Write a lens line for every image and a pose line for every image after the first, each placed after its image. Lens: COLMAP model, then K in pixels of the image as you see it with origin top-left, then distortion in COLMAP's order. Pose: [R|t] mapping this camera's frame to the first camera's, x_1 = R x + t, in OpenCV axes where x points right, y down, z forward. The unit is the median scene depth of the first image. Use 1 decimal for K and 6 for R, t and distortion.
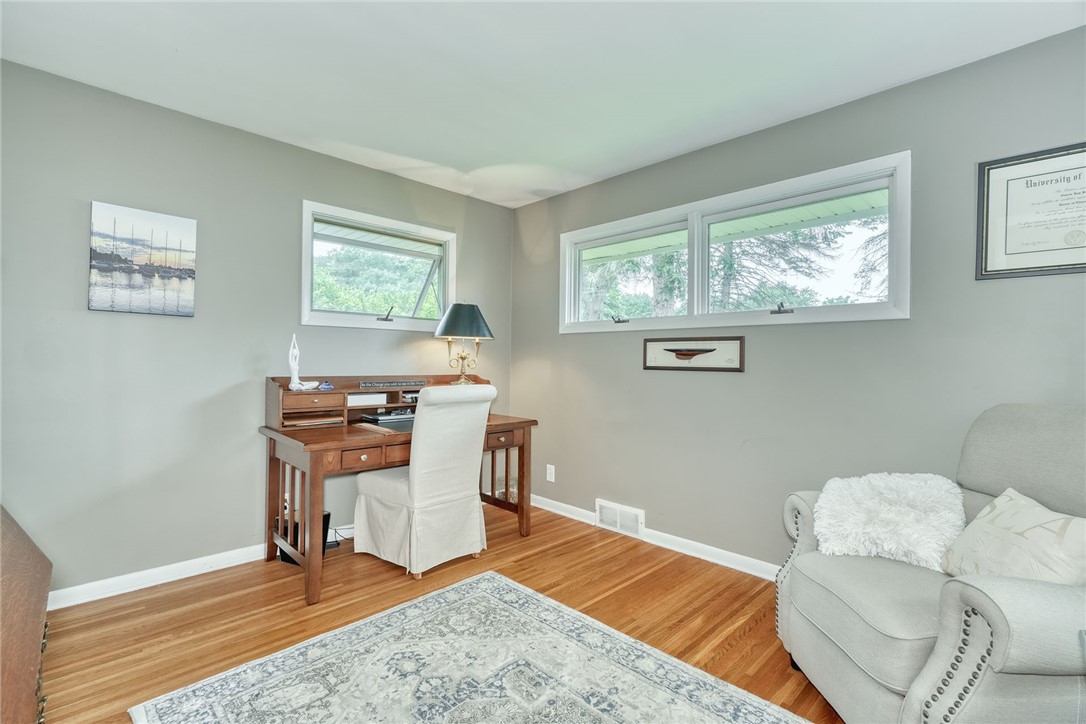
lens RADIAL K [[494.6, 0, 540.1], [0, 494.6, 361.0], [0, 0, 1]] dist [-0.003584, 0.000464]
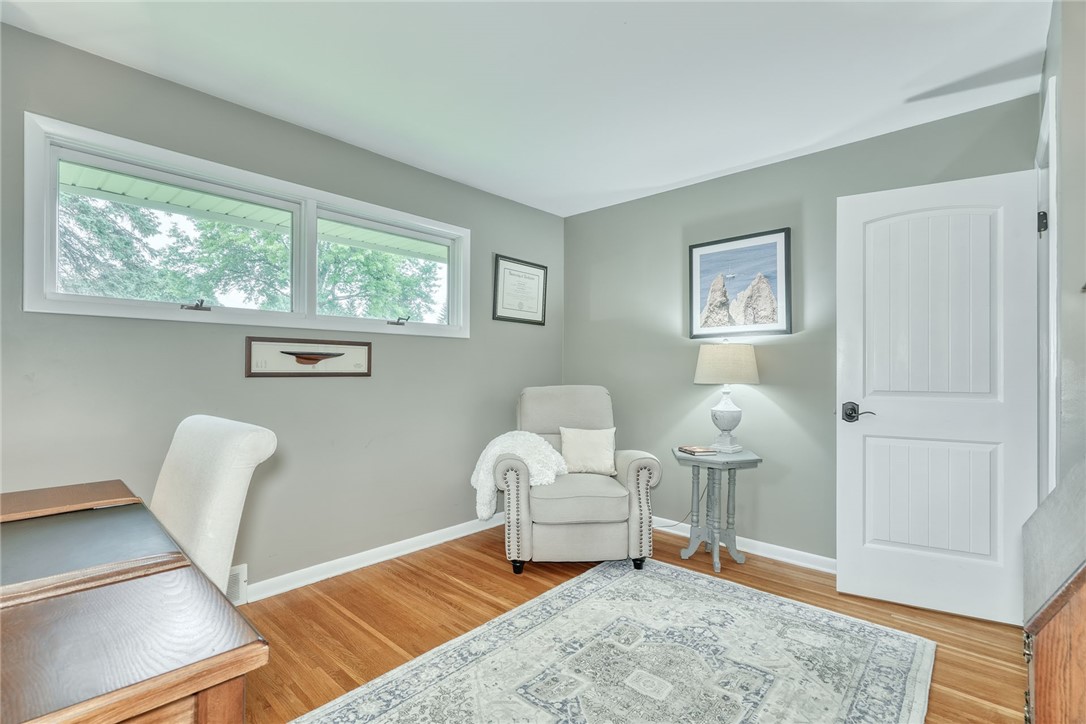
lens RADIAL K [[494.6, 0, 540.0], [0, 494.6, 363.6], [0, 0, 1]] dist [-0.003584, 0.000464]
pose [[-0.050253, -0.002074, 0.998734, -0.743703], [-0.005110, 0.999985, 0.001819, -0.009323], [-0.998723, -0.005012, -0.050263, 0.775973]]
